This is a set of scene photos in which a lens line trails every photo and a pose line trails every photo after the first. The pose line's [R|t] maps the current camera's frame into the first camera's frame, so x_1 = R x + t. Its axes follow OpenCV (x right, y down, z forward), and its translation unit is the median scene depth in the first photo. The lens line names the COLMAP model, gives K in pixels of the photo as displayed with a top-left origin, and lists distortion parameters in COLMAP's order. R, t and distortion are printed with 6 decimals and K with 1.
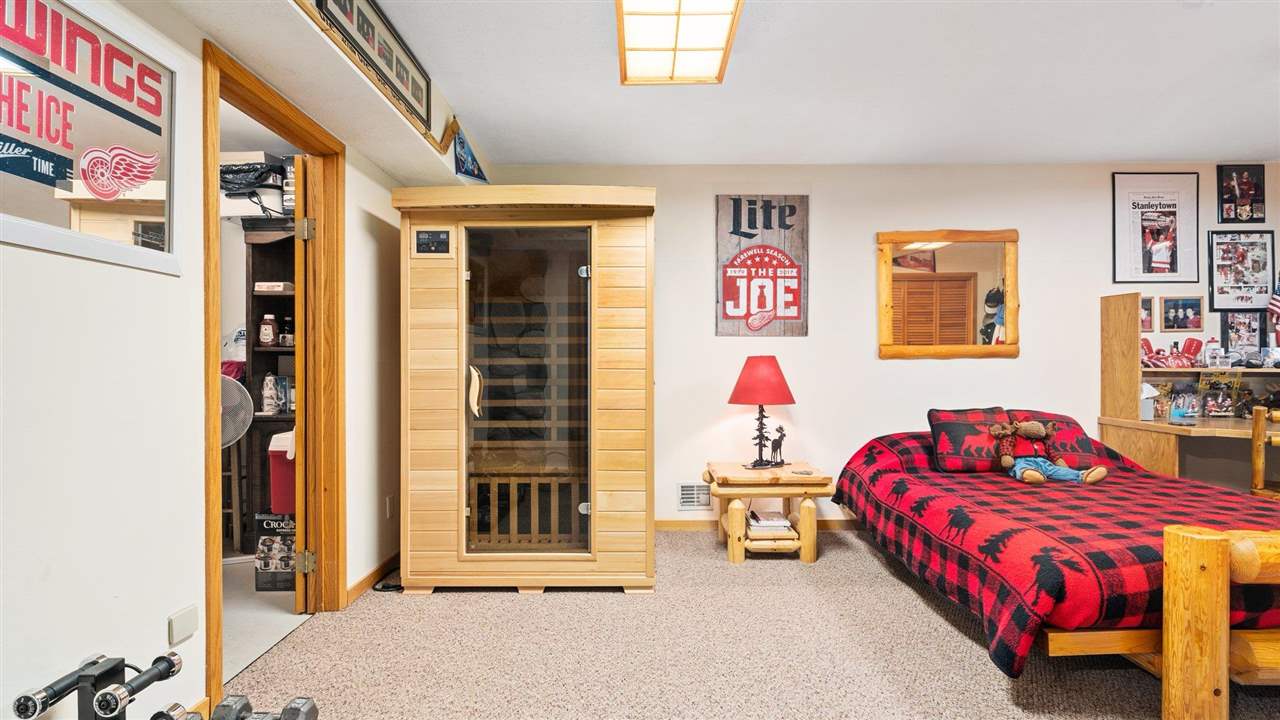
lens RADIAL K [[606.8, 0, 638.9], [0, 606.8, 359.5], [0, 0, 1]] dist [-0.005988, 0.002800]
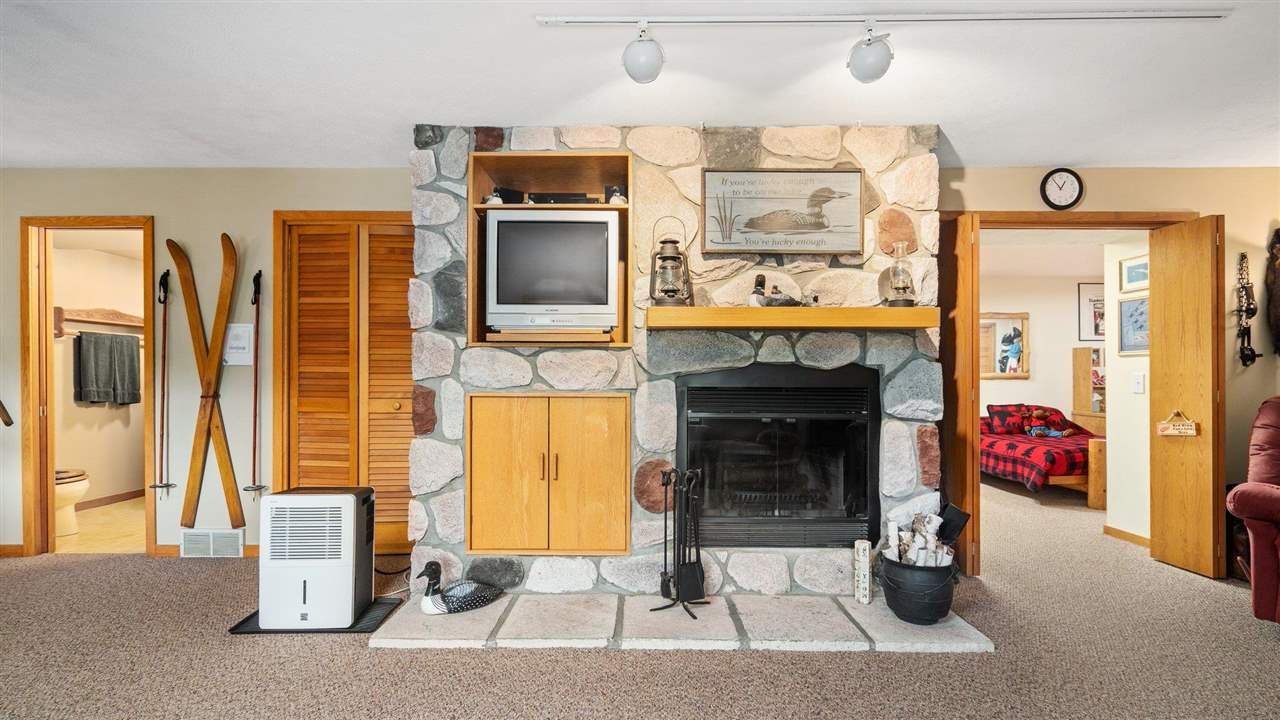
lens RADIAL K [[606.8, 0, 635.5], [0, 606.8, 367.0], [0, 0, 1]] dist [-0.005988, 0.002800]
pose [[0.999949, 0.005646, 0.008384, -0.713542], [-0.005500, 0.999833, -0.017425, -0.002363], [-0.008481, 0.017378, 0.999813, -1.012451]]
